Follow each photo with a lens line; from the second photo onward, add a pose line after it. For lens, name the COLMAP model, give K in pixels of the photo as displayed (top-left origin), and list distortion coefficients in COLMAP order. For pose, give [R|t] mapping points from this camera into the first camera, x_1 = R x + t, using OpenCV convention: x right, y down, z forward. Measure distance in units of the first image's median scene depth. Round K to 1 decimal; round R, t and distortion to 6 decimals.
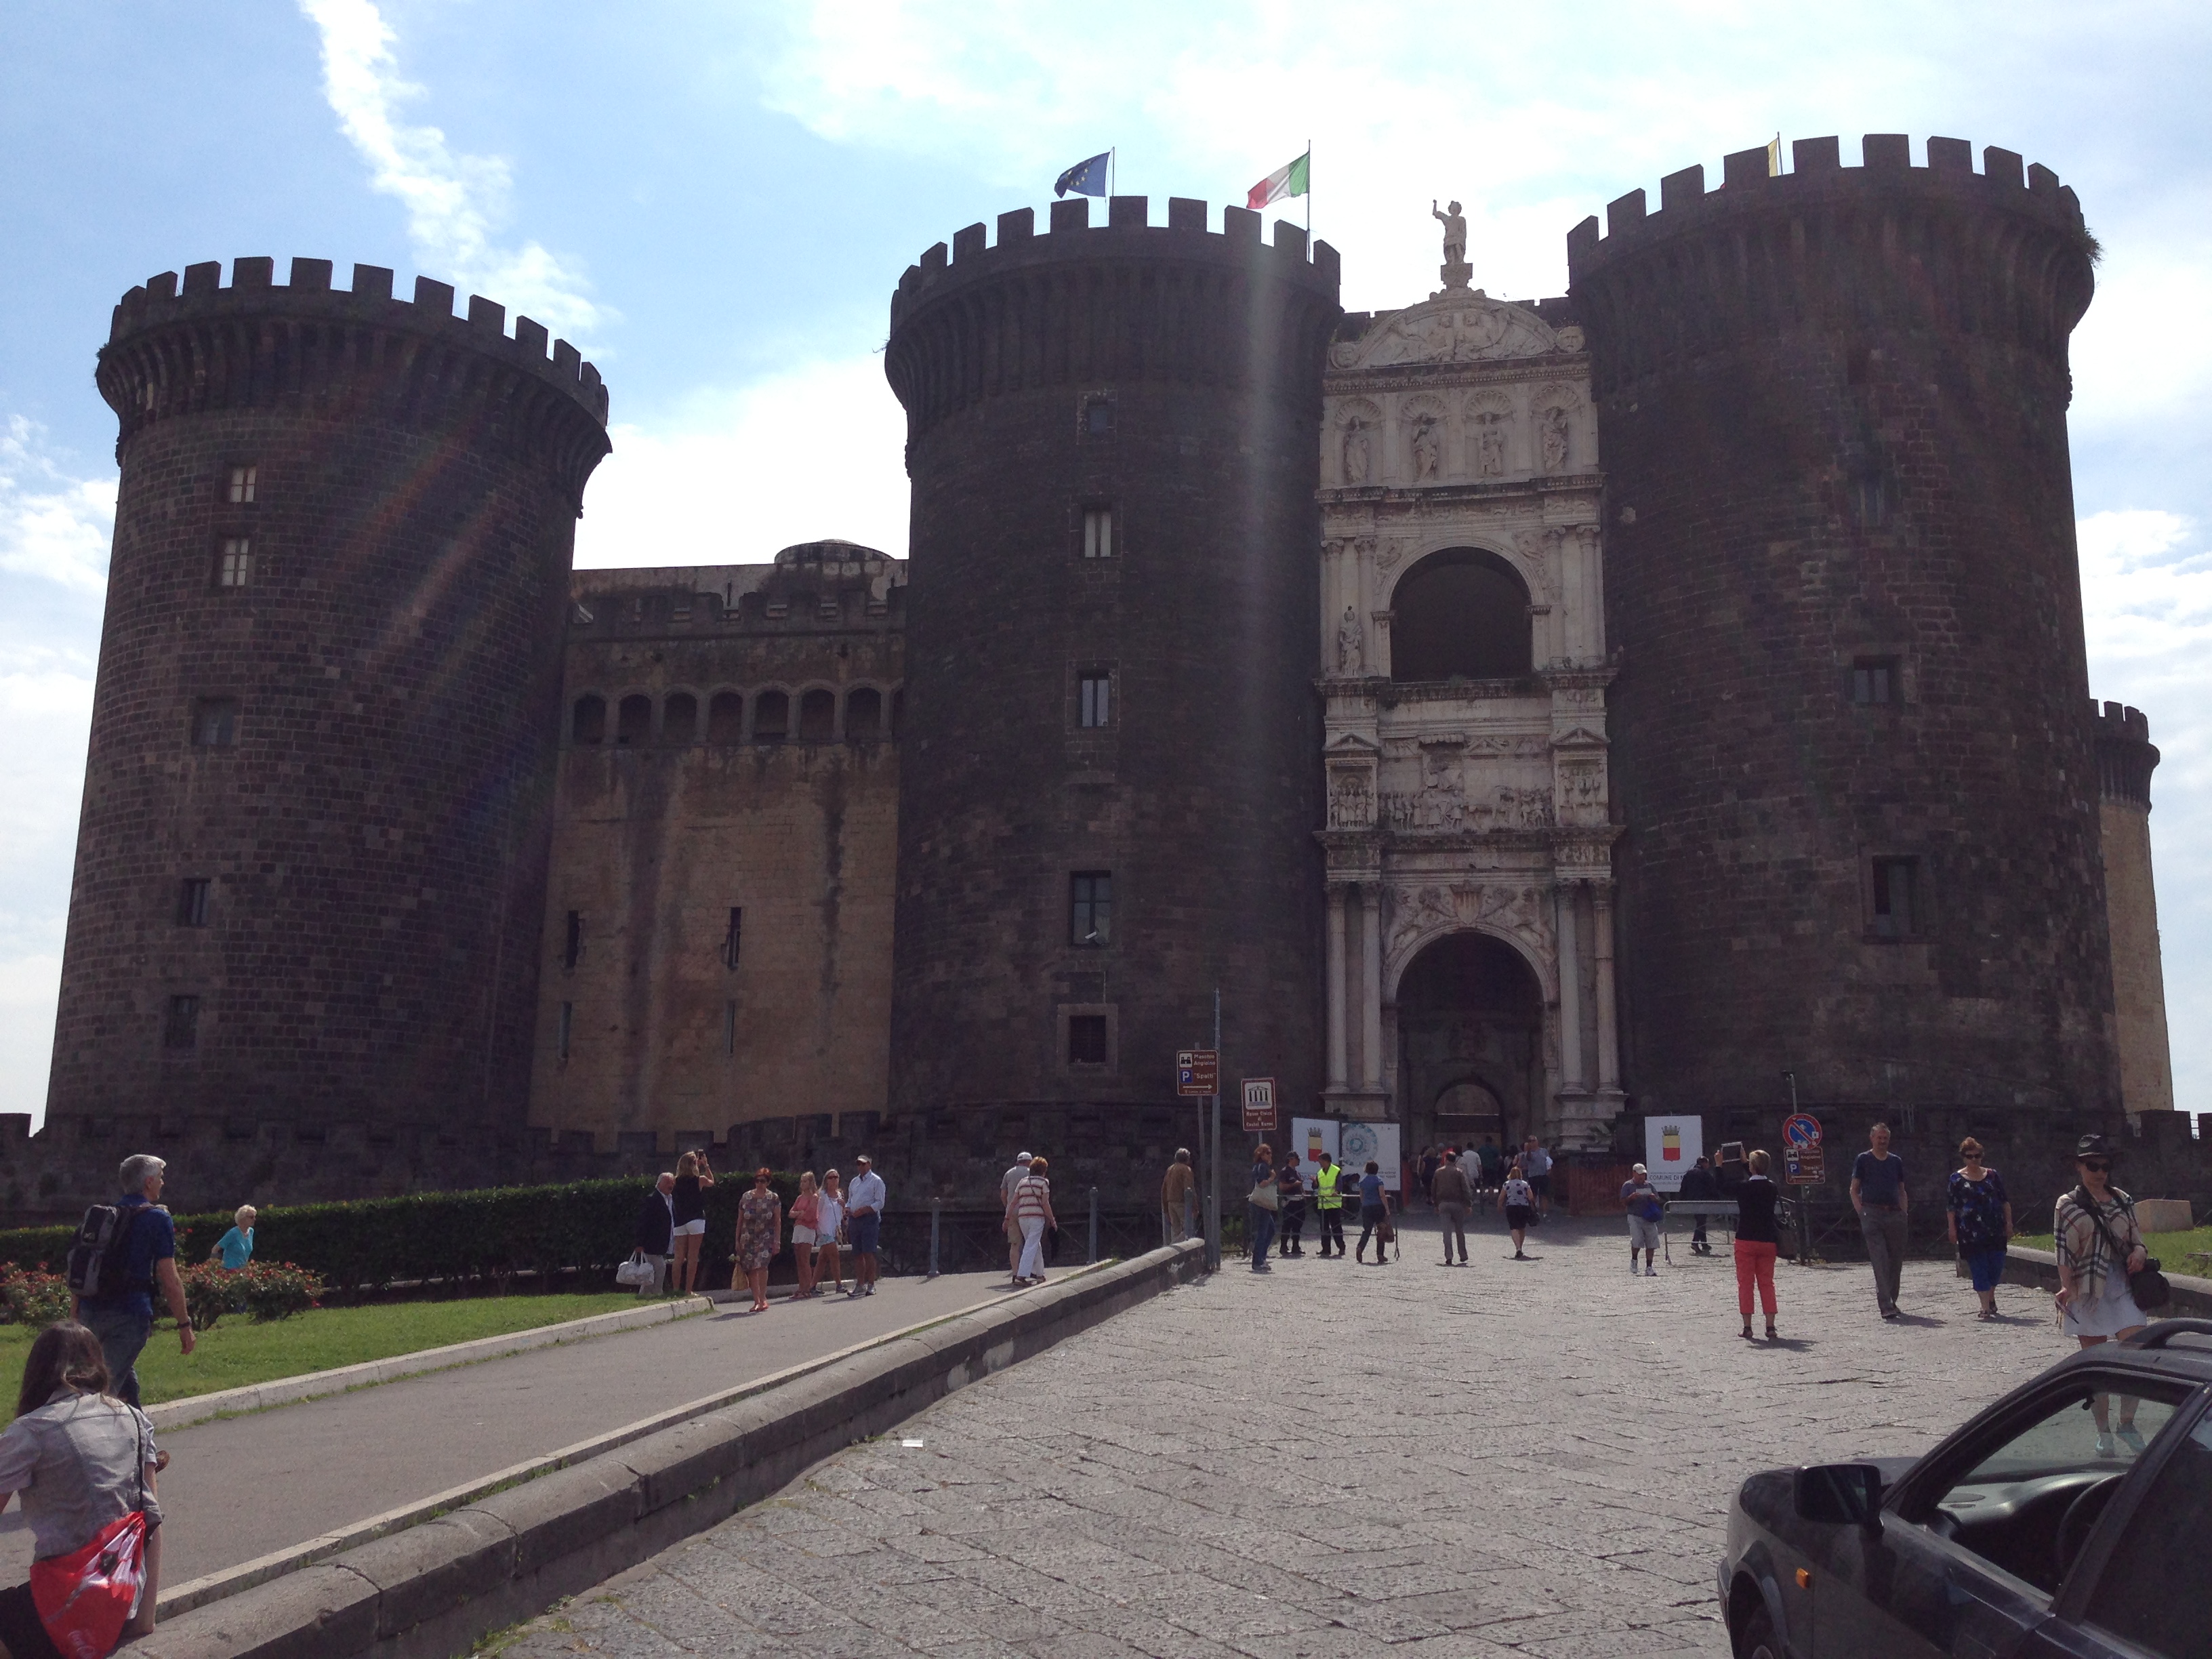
lens RADIAL K [[1855.4, 0, 1104.0], [0, 1855.4, 807.8], [0, 0, 1]] dist [0.015882, -0.000932]
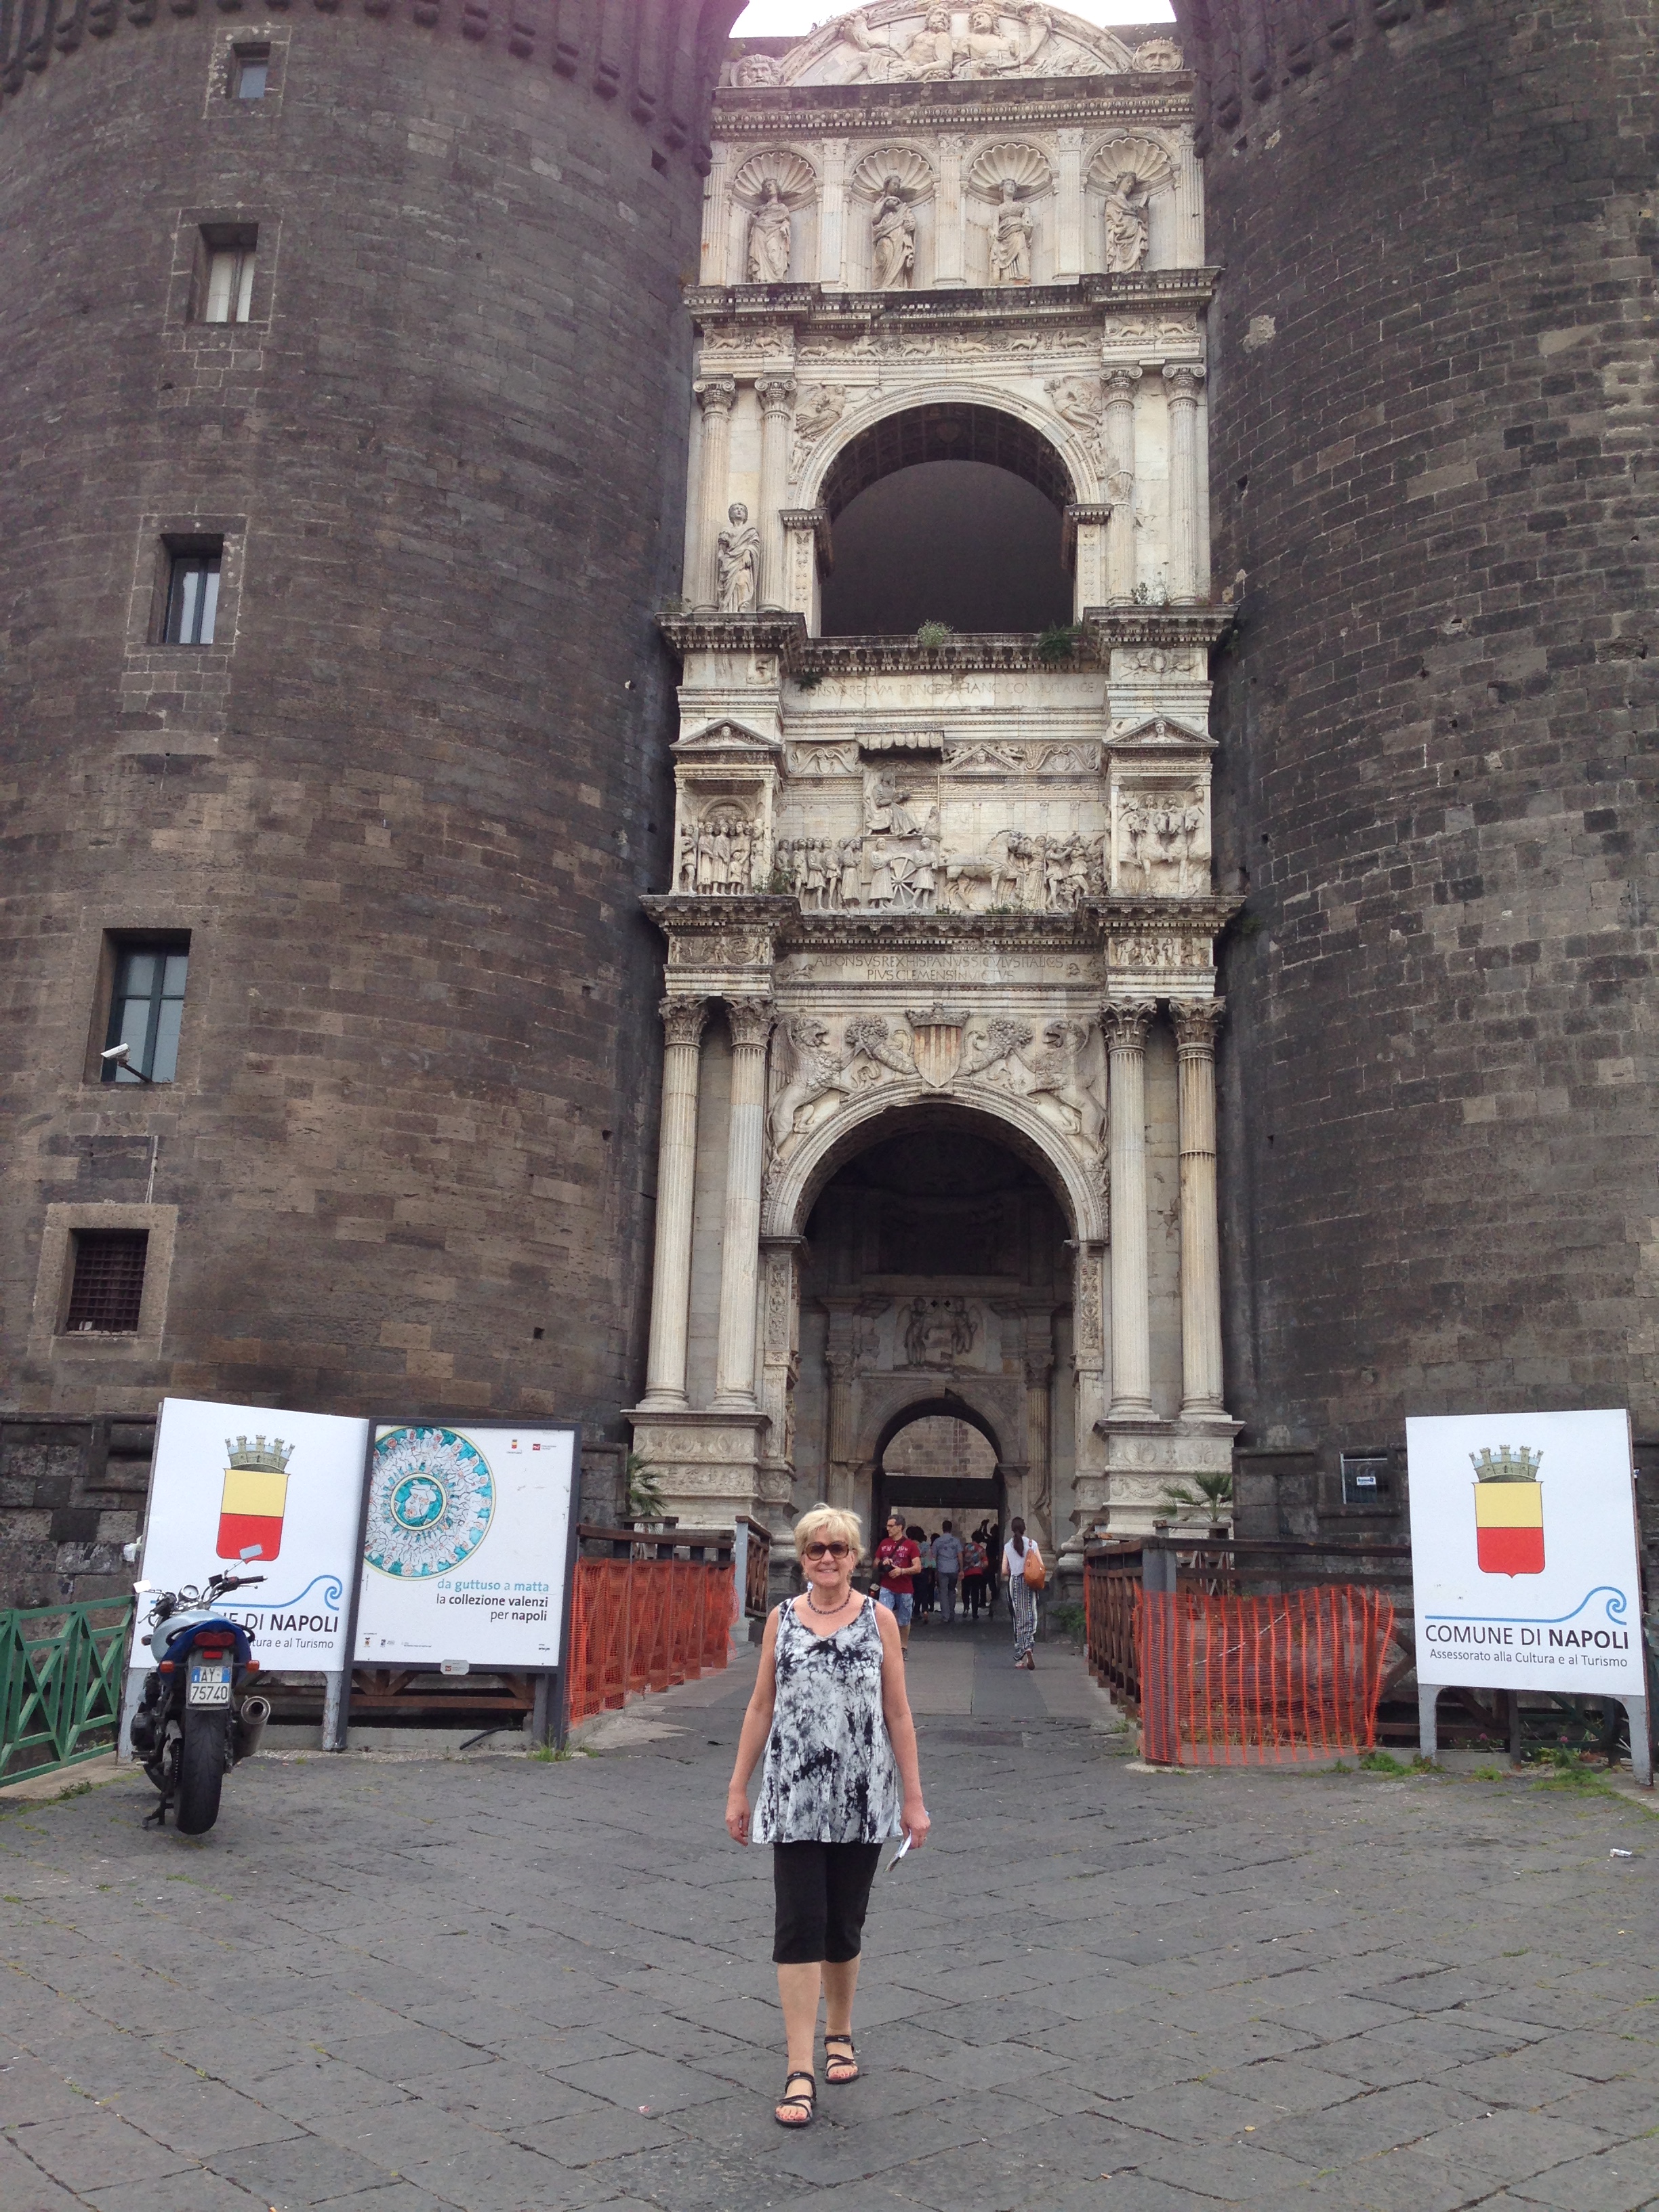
lens RADIAL K [[1855.4, 0, 829.5], [0, 1855.4, 1106.0], [0, 0, 1]] dist [0.015882, -0.000932]
pose [[0.995241, 0.036224, 0.090458, 0.120025], [-0.032138, 0.998414, -0.046226, 0.091869], [-0.091989, 0.043099, 0.994827, 0.492885]]
